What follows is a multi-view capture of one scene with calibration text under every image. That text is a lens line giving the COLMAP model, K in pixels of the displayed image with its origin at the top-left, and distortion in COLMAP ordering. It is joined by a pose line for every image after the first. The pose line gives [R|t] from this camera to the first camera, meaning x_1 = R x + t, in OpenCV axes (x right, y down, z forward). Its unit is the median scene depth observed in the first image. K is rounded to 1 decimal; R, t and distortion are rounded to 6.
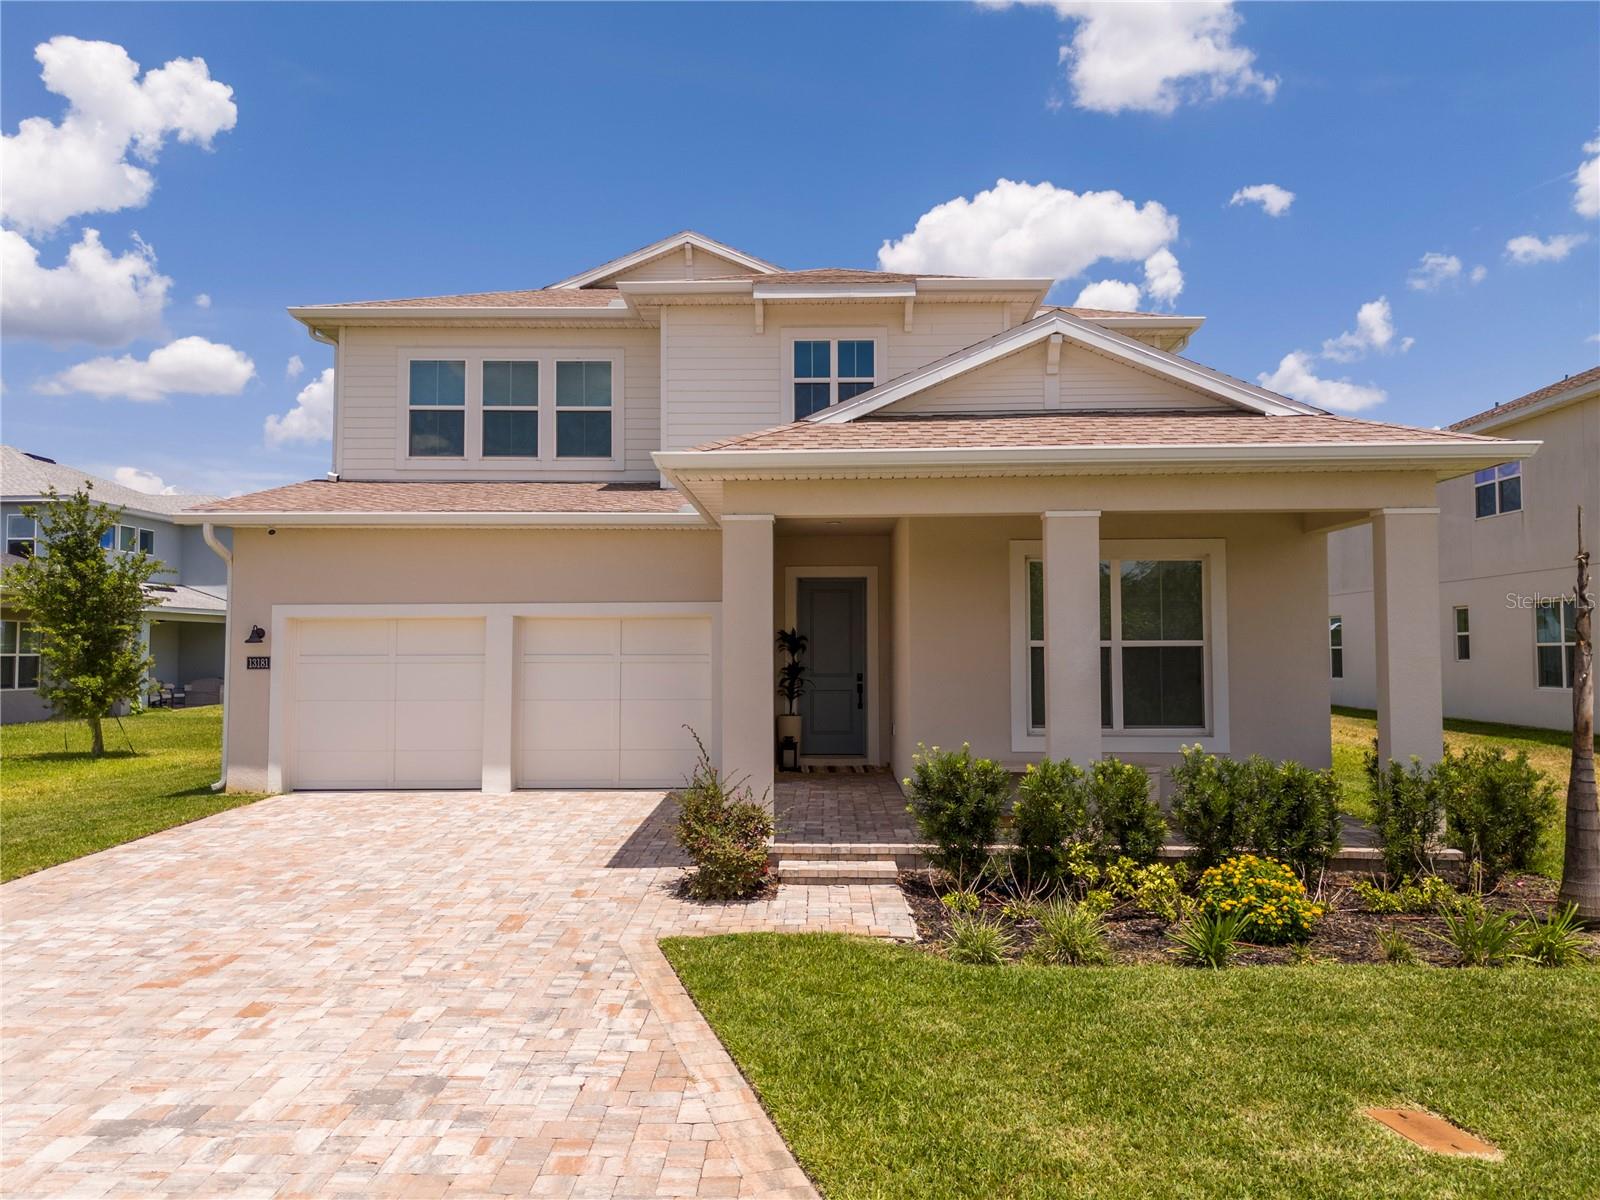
lens RADIAL K [[1174.5, 0, 790.6], [0, 1174.5, 595.0], [0, 0, 1]] dist [0.057385, -0.048275]
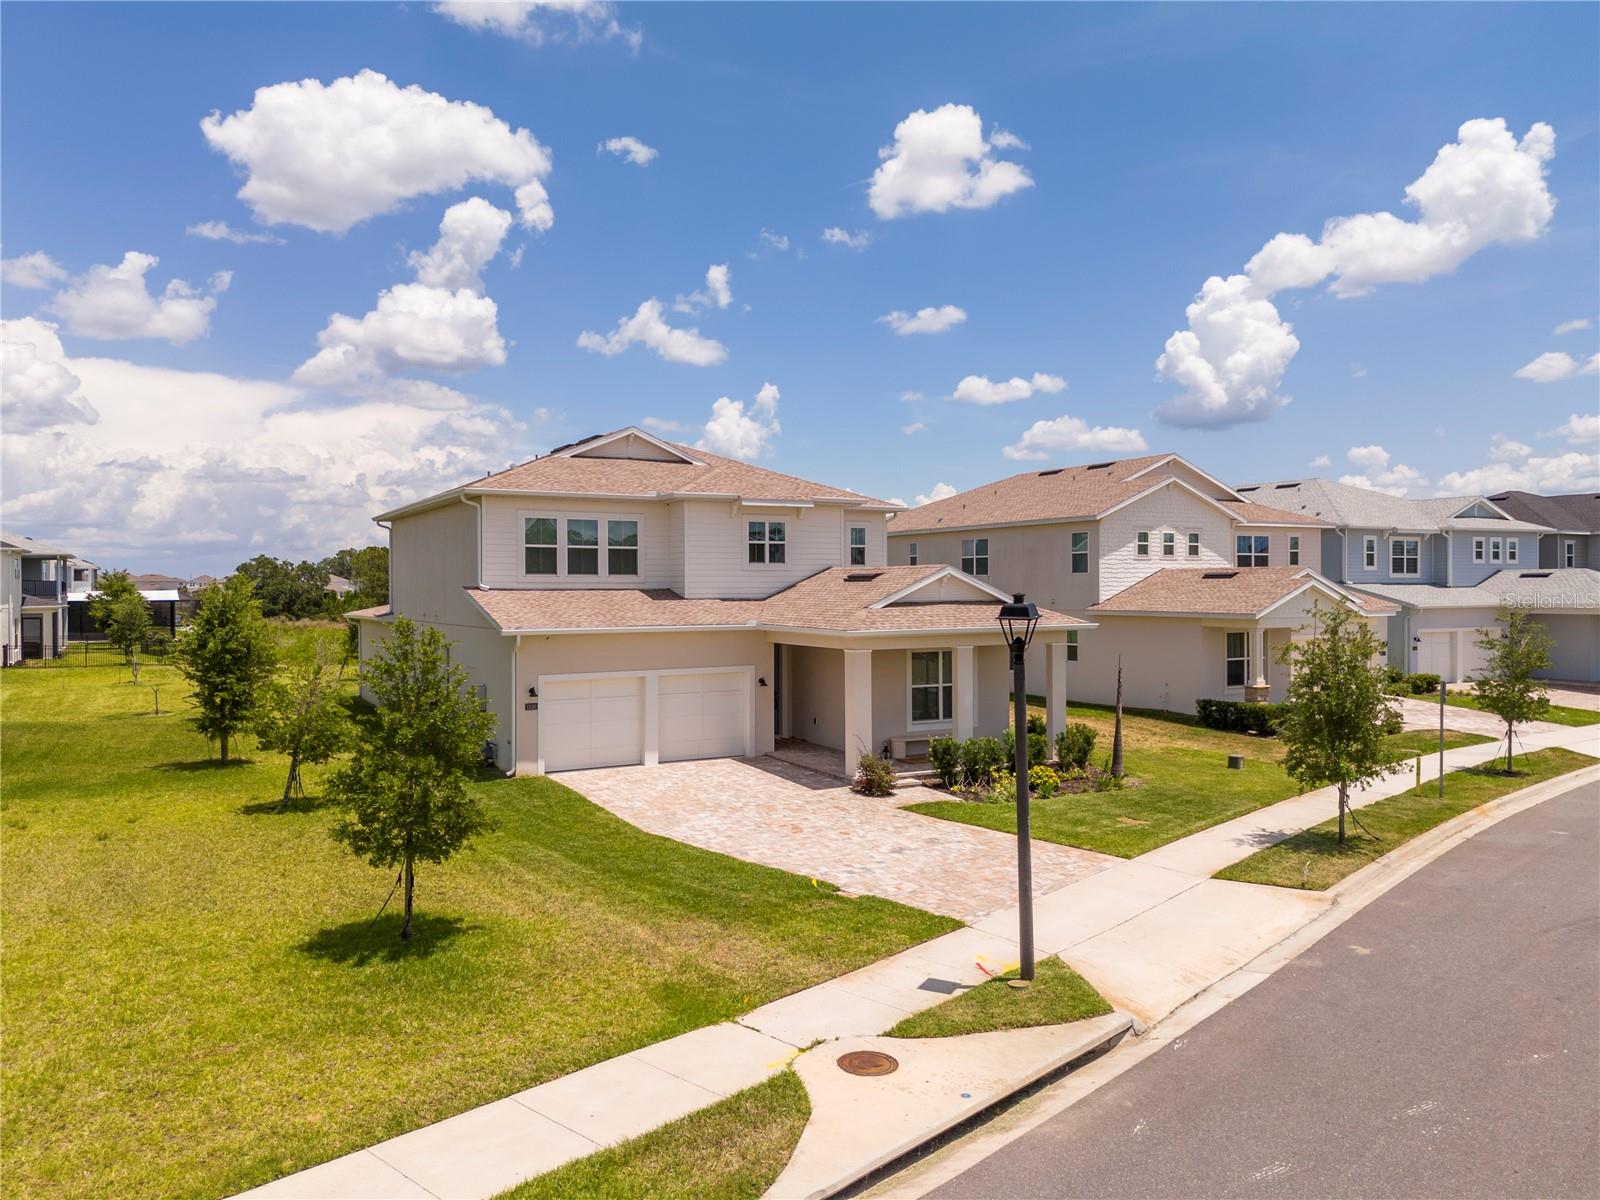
lens RADIAL K [[1174.5, 0, 794.7], [0, 1174.5, 612.6], [0, 0, 1]] dist [0.057385, -0.048275]
pose [[0.864511, -0.013755, 0.502425, -0.837683], [-0.024553, 0.997276, 0.069551, -0.189213], [-0.502013, -0.072464, 0.861819, -0.658838]]
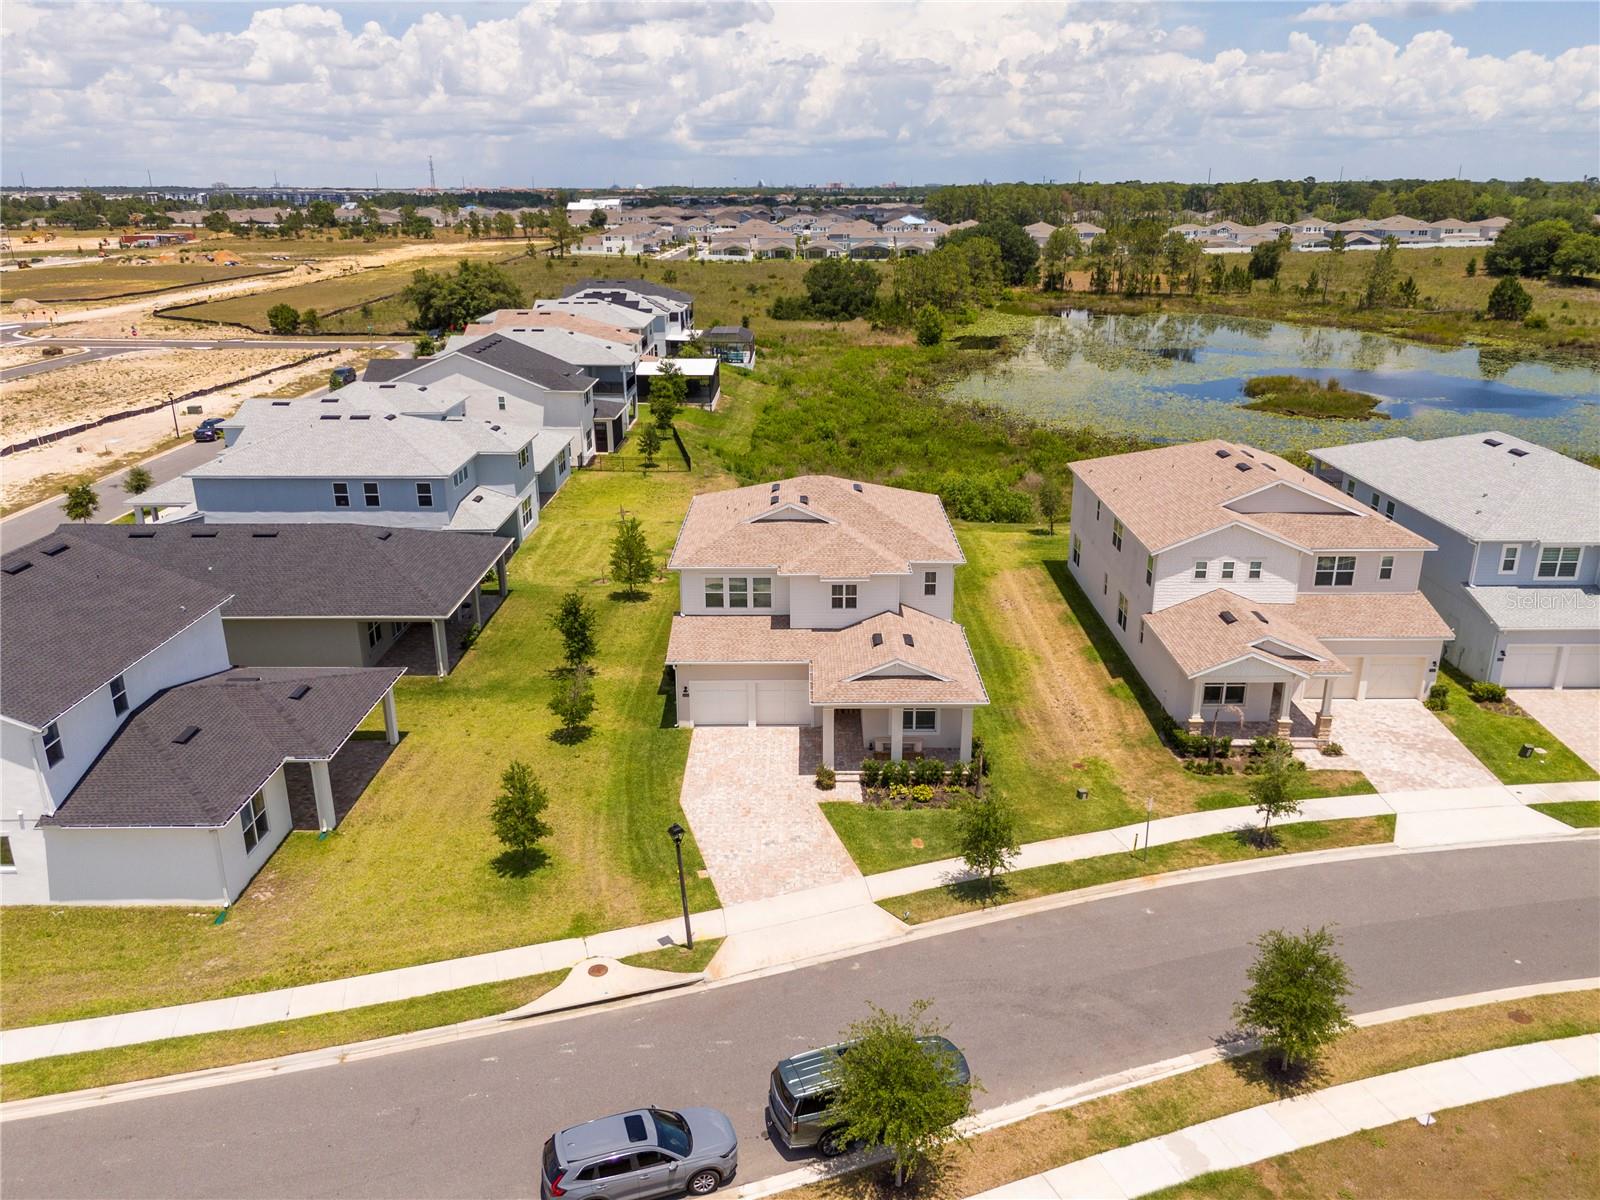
lens RADIAL K [[1174.5, 0, 800.8], [0, 1174.5, 592.5], [0, 0, 1]] dist [0.057385, -0.048275]
pose [[0.999759, -0.012483, 0.018037, -0.129230], [0.004805, 0.926924, 0.375217, -1.293326], [-0.021403, -0.375040, 0.926761, -1.814163]]
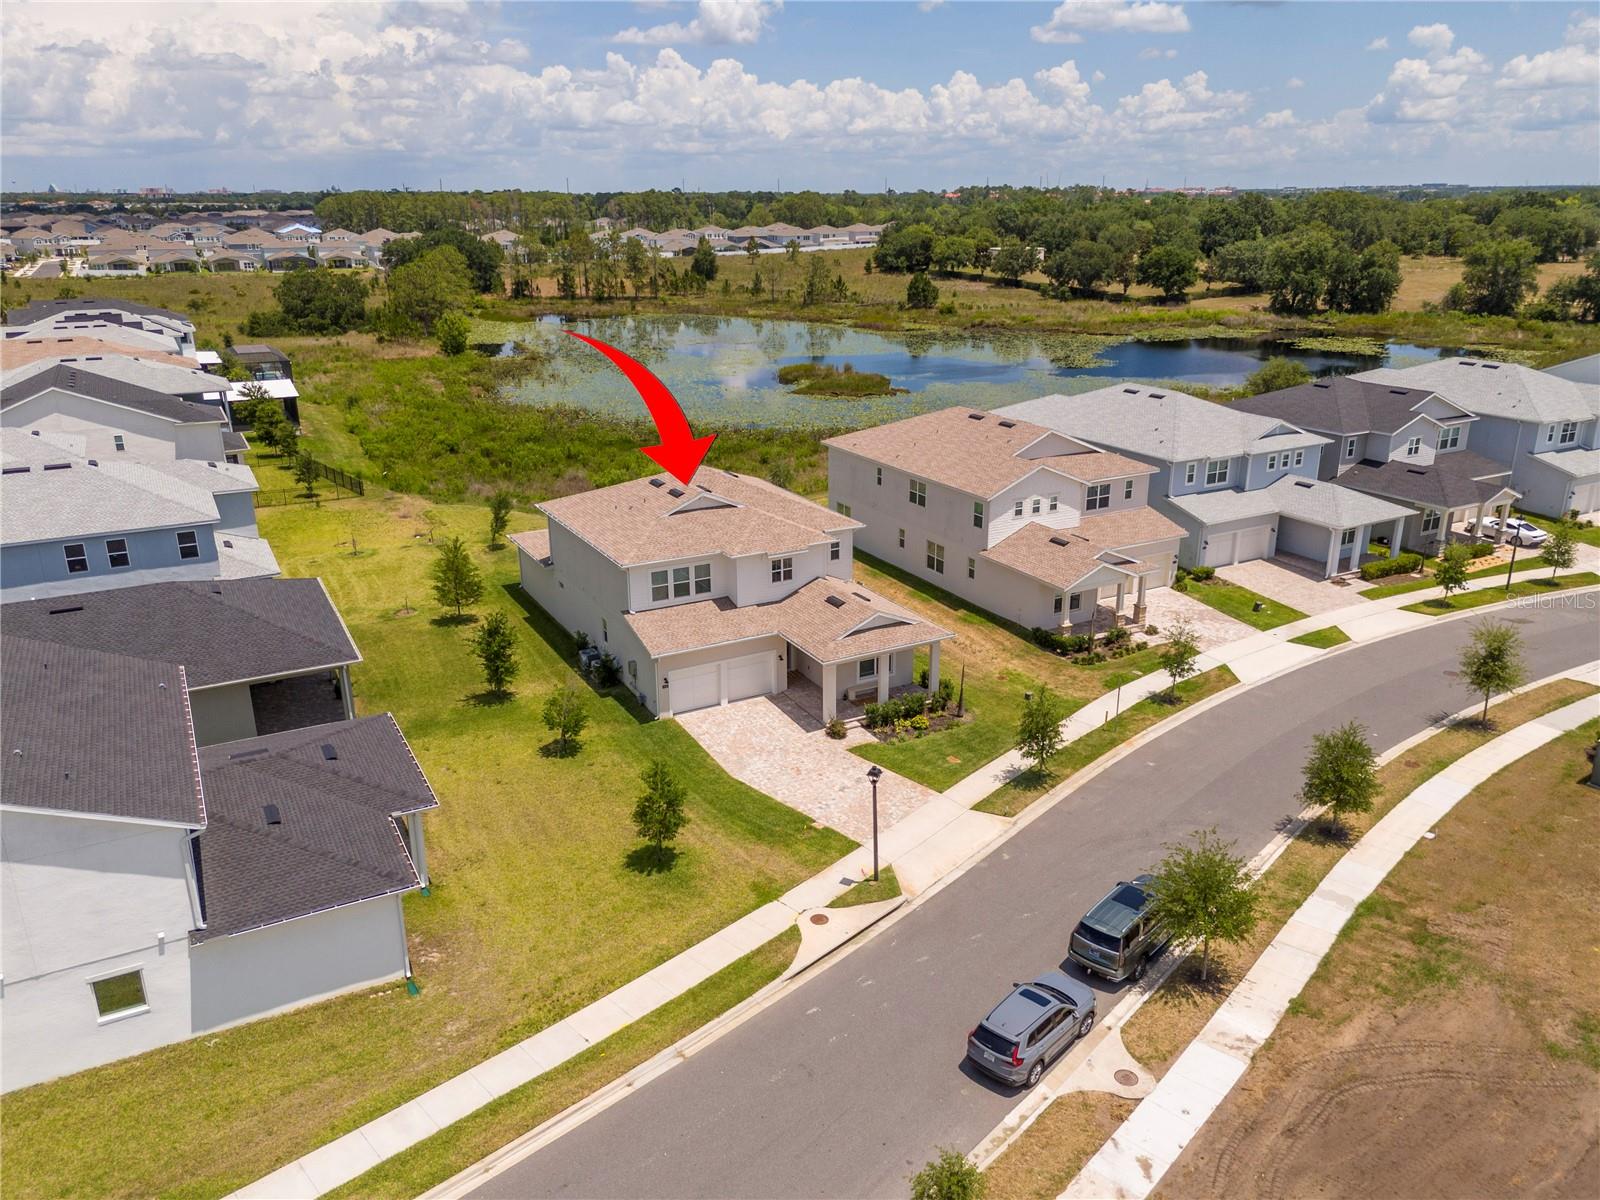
lens RADIAL K [[1174.5, 0, 790.1], [0, 1174.5, 596.4], [0, 0, 1]] dist [0.057385, -0.048275]
pose [[0.868206, -0.166030, 0.467602, -1.462285], [-0.020529, 0.929535, 0.368162, -1.287502], [-0.495778, -0.329240, 0.803620, -1.691547]]
